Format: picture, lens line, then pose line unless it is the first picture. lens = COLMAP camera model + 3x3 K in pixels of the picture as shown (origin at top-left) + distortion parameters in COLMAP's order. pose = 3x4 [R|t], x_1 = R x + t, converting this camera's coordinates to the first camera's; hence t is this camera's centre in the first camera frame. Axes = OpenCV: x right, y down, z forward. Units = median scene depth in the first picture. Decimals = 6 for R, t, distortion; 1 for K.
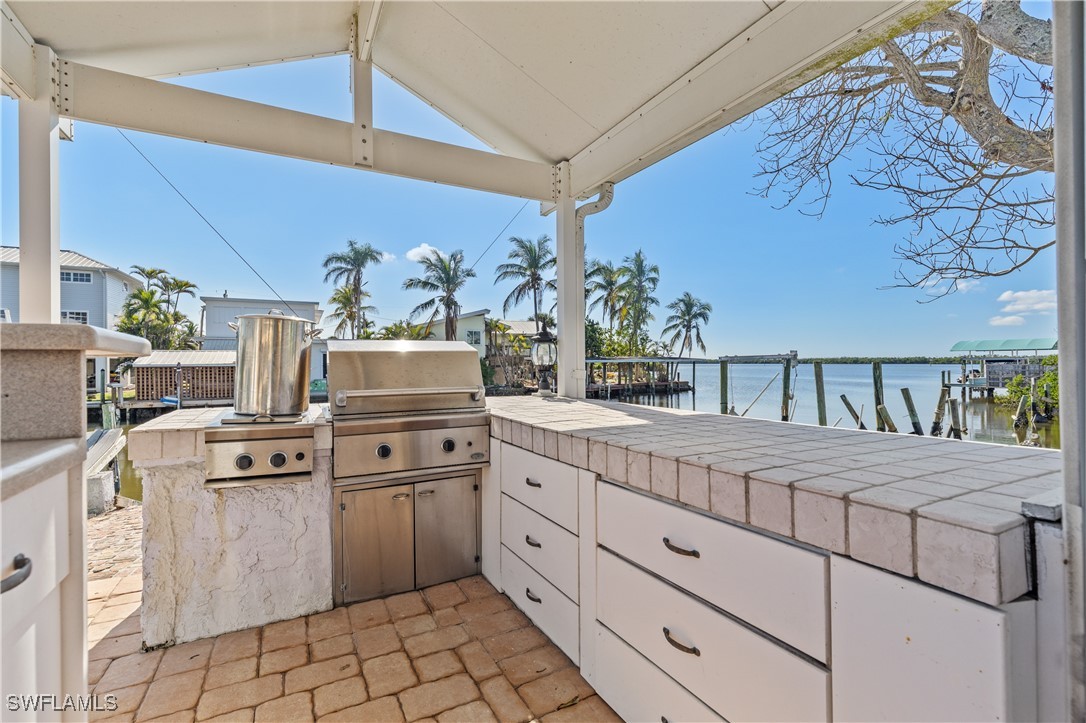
lens RADIAL K [[489.9, 0, 539.2], [0, 489.9, 357.3], [0, 0, 1]] dist [0.009595, -0.000291]
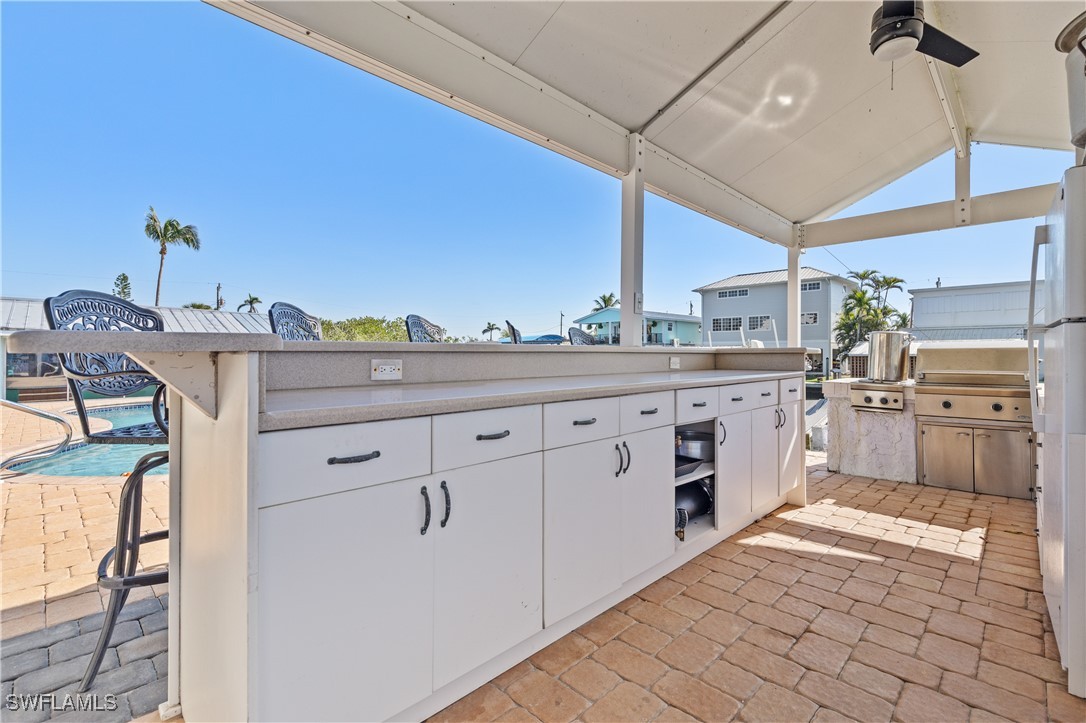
lens RADIAL K [[489.9, 0, 539.2], [0, 489.9, 357.3], [0, 0, 1]] dist [0.009595, -0.000291]
pose [[0.307451, 0.014209, -0.951458, 0.673981], [0.005690, 0.999843, 0.016770, -0.014666], [0.951547, -0.010570, 0.307322, -0.696633]]
